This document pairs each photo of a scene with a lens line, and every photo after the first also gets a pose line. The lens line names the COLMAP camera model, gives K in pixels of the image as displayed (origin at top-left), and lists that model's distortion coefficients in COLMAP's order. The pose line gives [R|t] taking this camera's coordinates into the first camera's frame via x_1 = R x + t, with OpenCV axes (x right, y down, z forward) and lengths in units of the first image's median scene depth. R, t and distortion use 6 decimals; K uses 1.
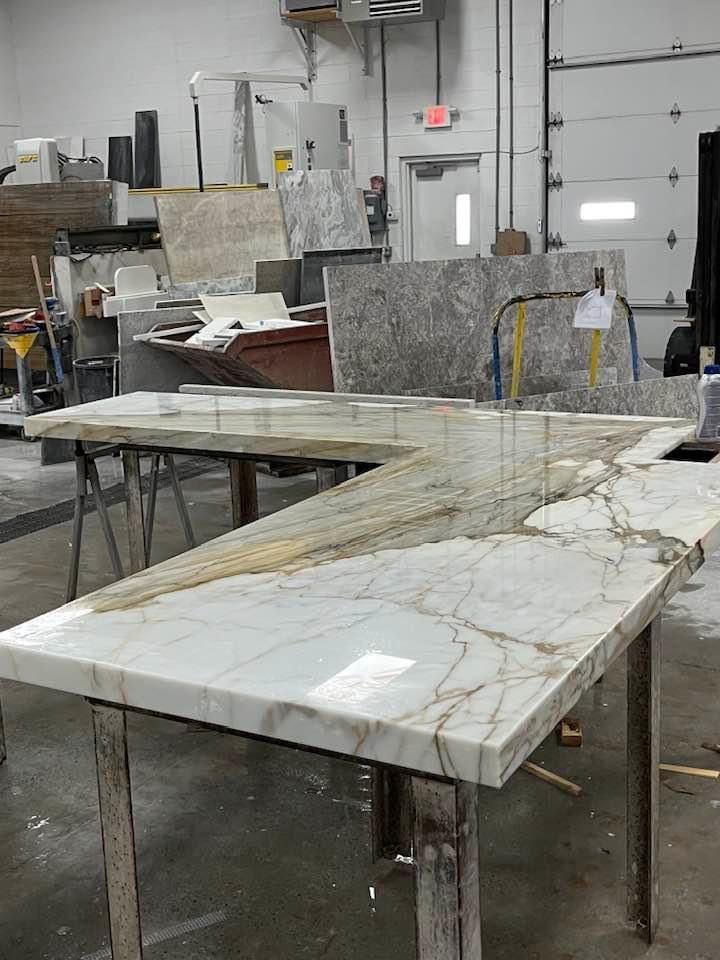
lens RADIAL K [[1172.8, 0, 360.0], [0, 1172.8, 480.0], [0, 0, 1]] dist [-0.001810, 0.039694]
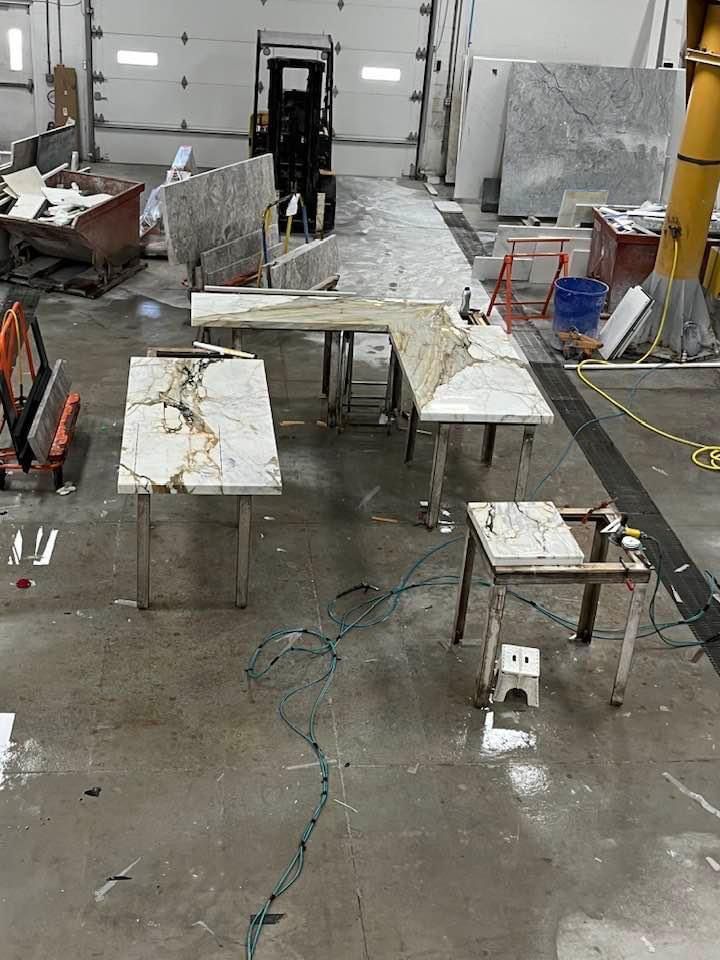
lens RADIAL K [[1172.8, 0, 360.0], [0, 1172.8, 480.0], [0, 0, 1]] dist [-0.001810, 0.039694]
pose [[0.793561, -0.191574, 0.577547, -0.490120], [0.027530, 0.959478, 0.280435, -0.133308], [-0.607868, -0.206642, 0.766678, -0.344054]]
